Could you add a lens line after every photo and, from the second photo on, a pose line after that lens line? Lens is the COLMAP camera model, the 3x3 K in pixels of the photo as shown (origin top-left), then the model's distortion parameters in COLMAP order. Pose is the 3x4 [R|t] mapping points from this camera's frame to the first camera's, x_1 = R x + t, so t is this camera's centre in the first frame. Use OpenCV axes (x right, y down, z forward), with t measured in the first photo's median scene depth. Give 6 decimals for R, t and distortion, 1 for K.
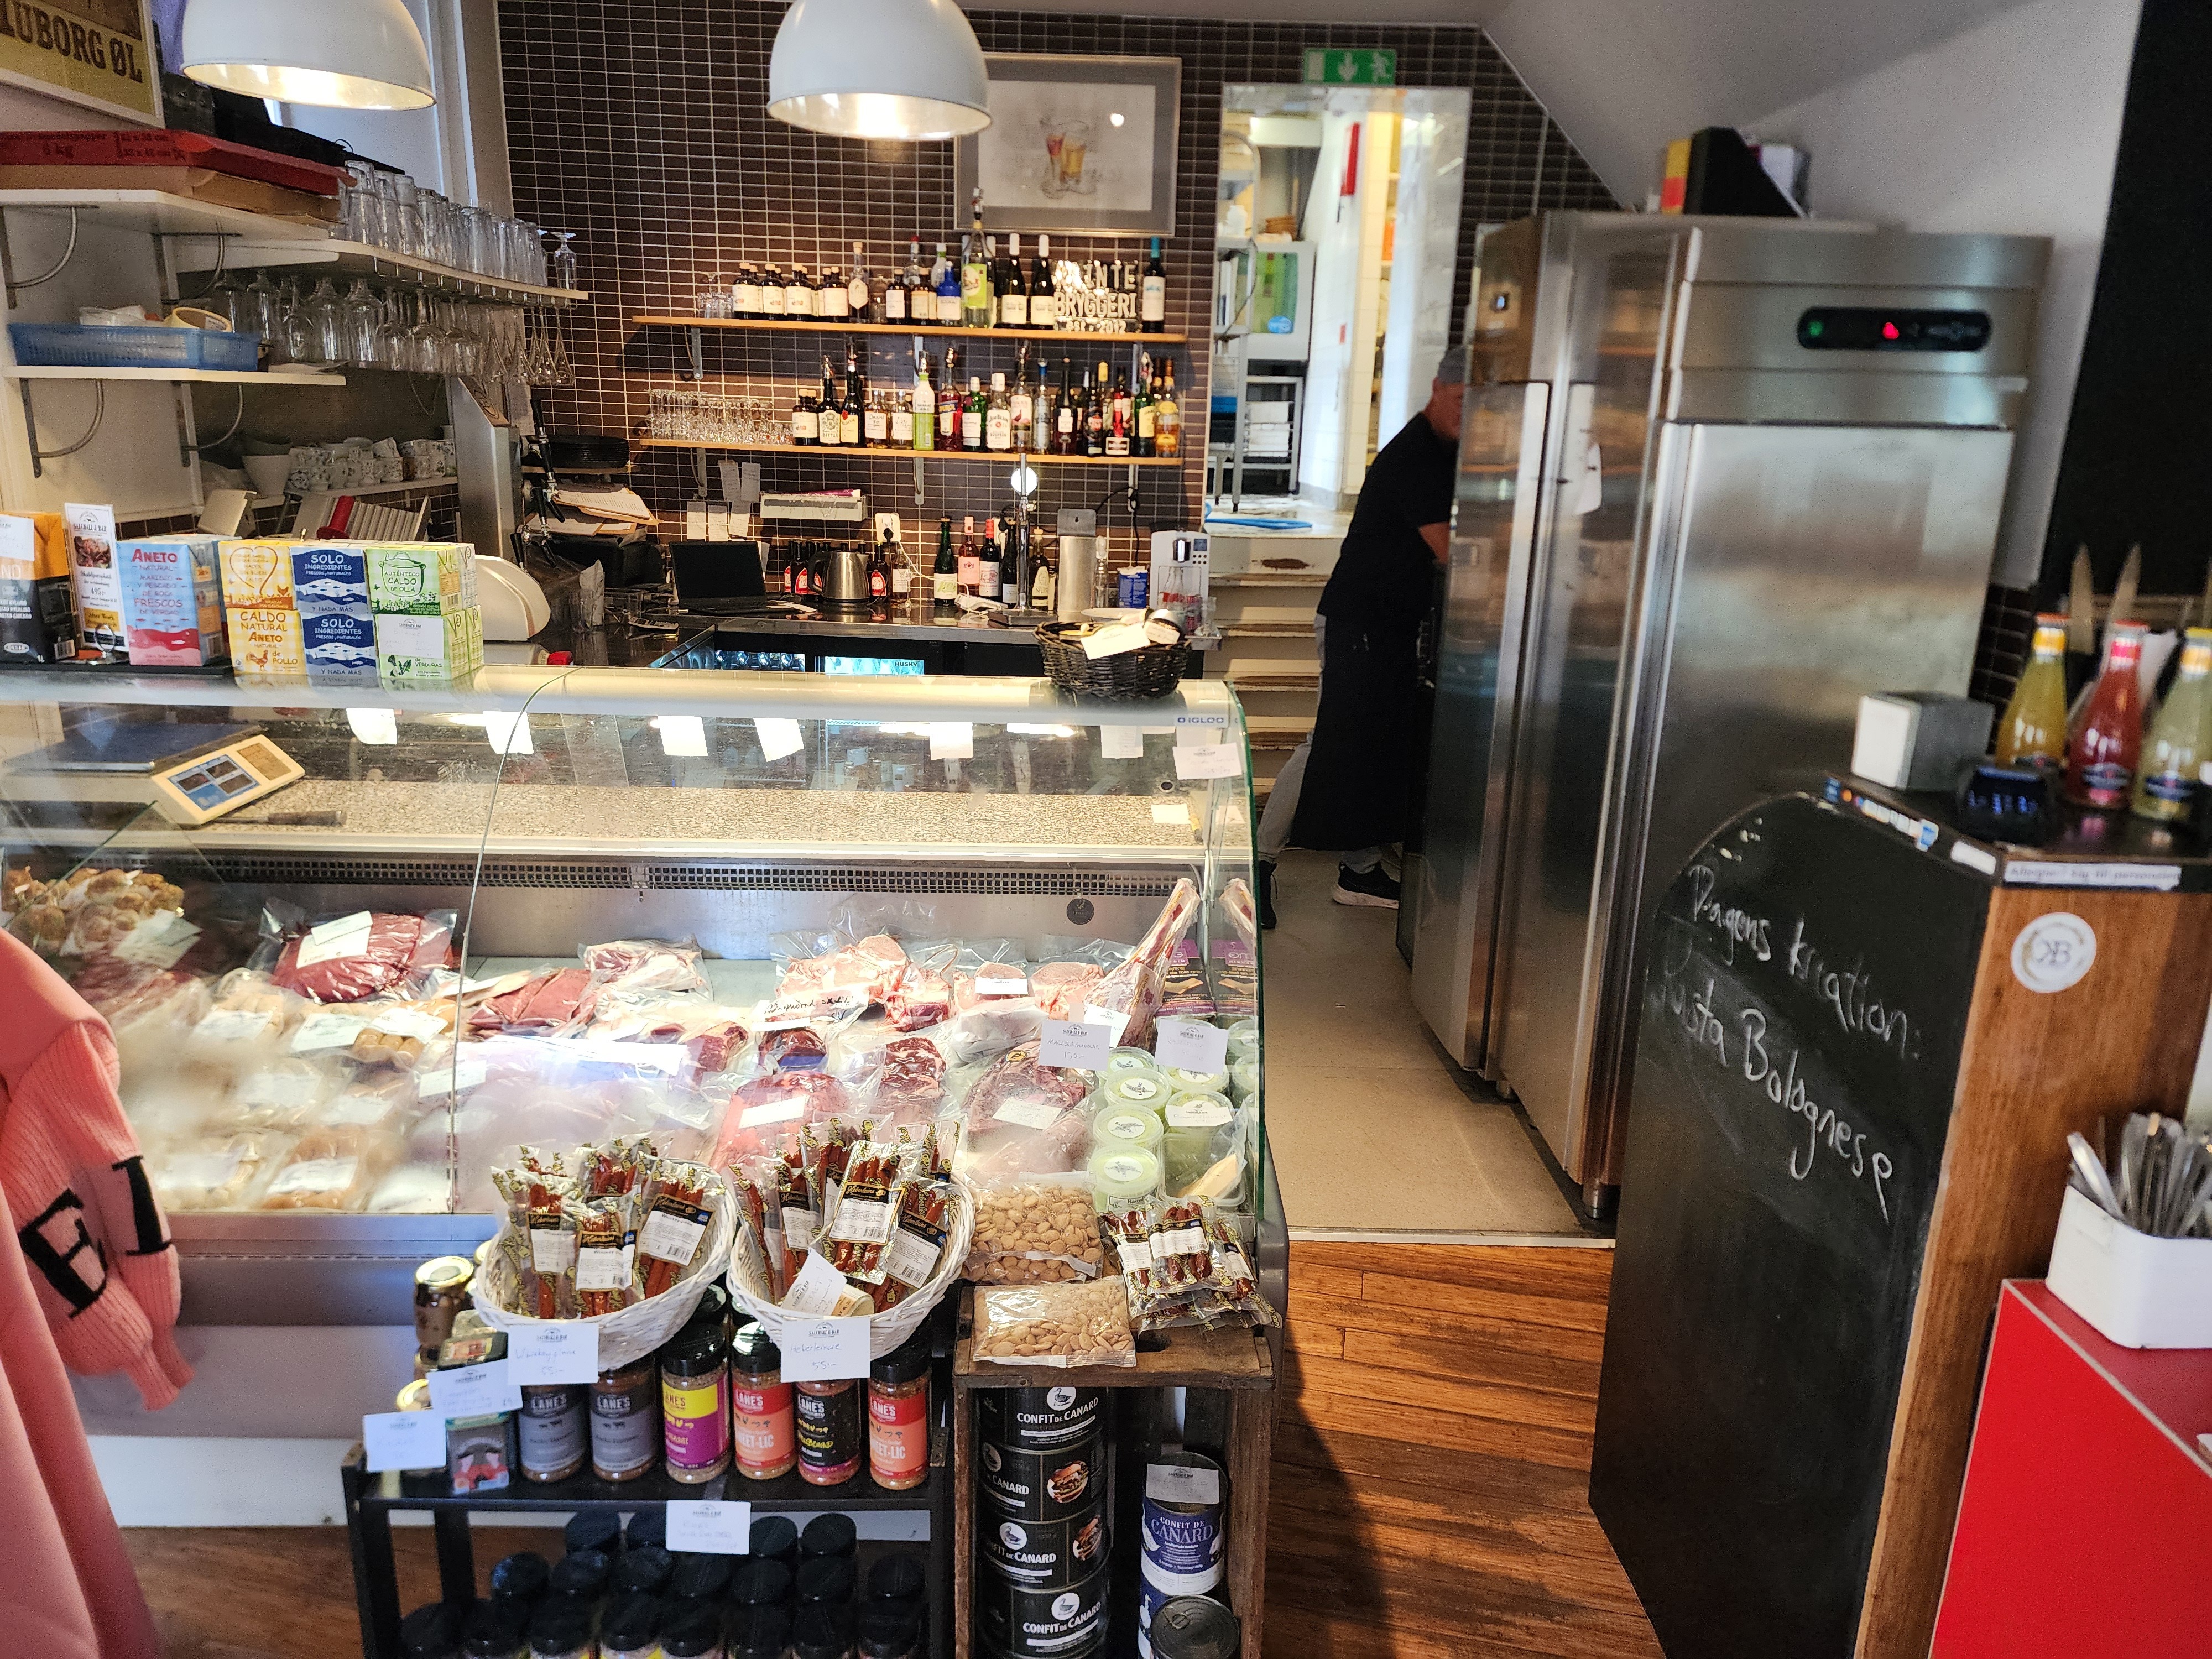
lens RADIAL K [[1486.2, 0, 1107.5], [0, 1486.2, 811.7], [0, 0, 1]] dist [0.026325, -0.014894]
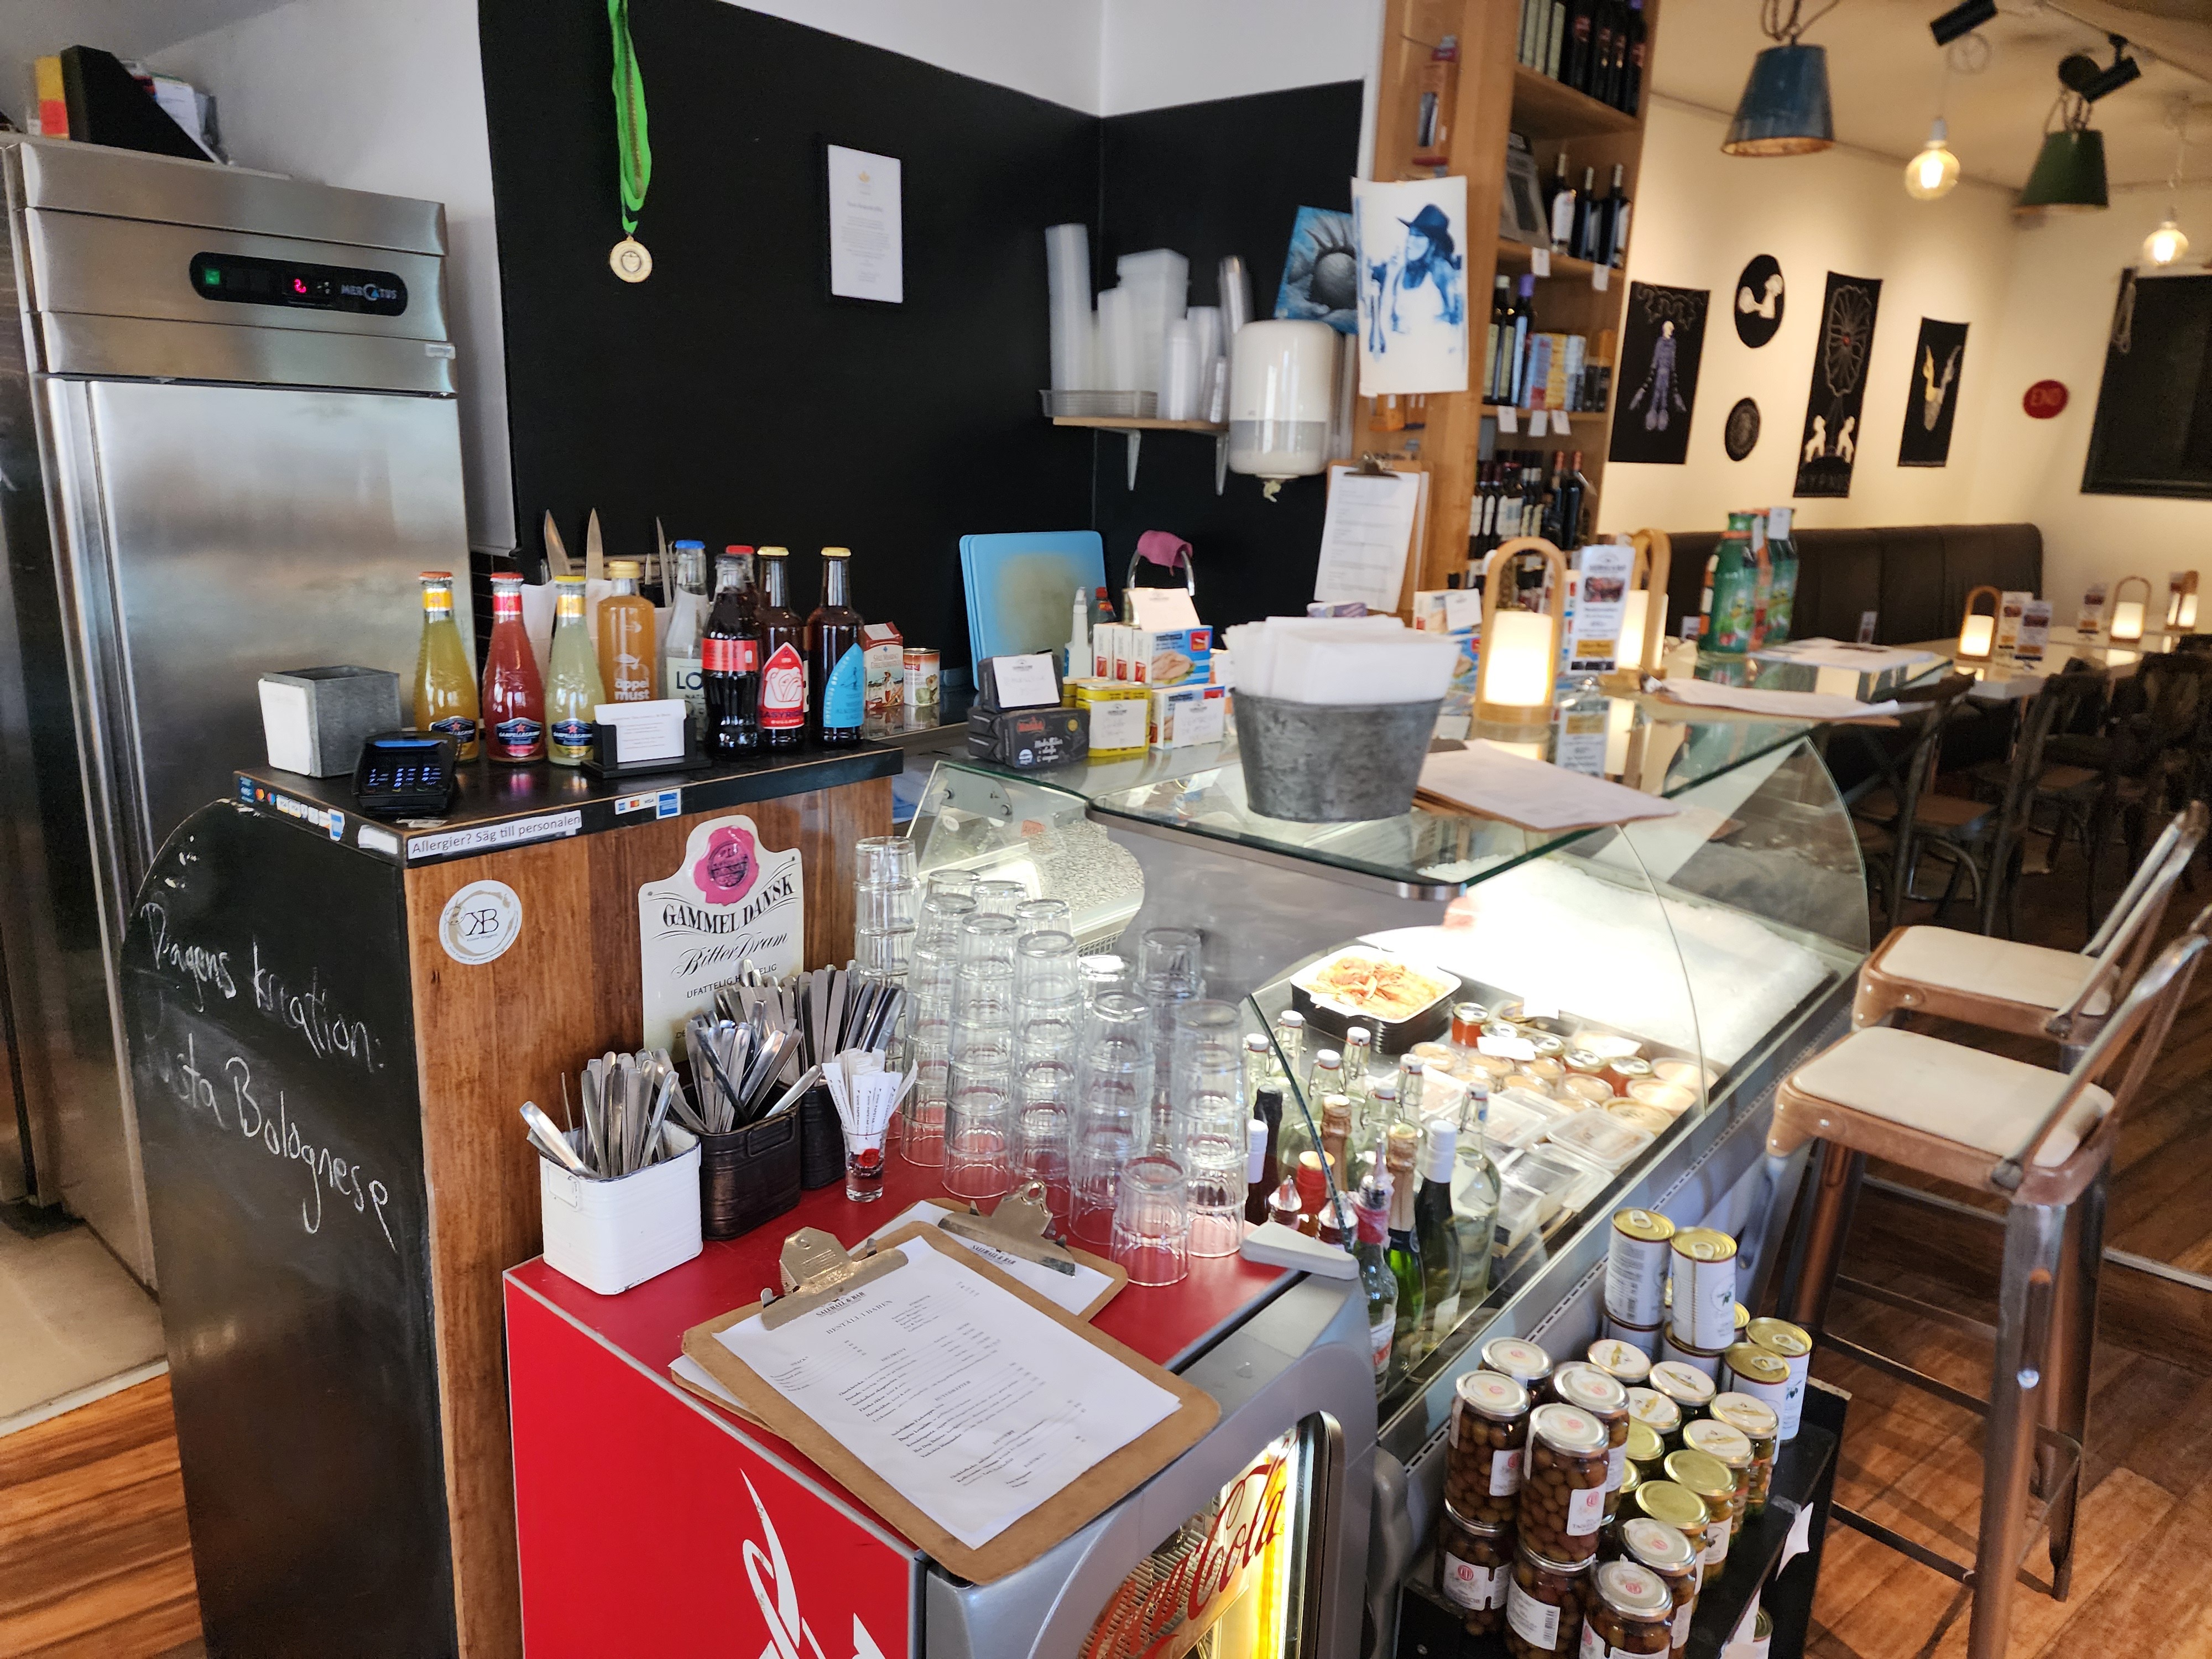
lens RADIAL K [[1486.2, 0, 1102.4], [0, 1486.2, 825.1], [0, 0, 1]] dist [0.026325, -0.014894]
pose [[0.647911, -0.192081, 0.737099, 0.177853], [0.180623, 0.978826, 0.096305, 0.012234], [-0.739991, 0.070740, 0.668887, 0.062395]]
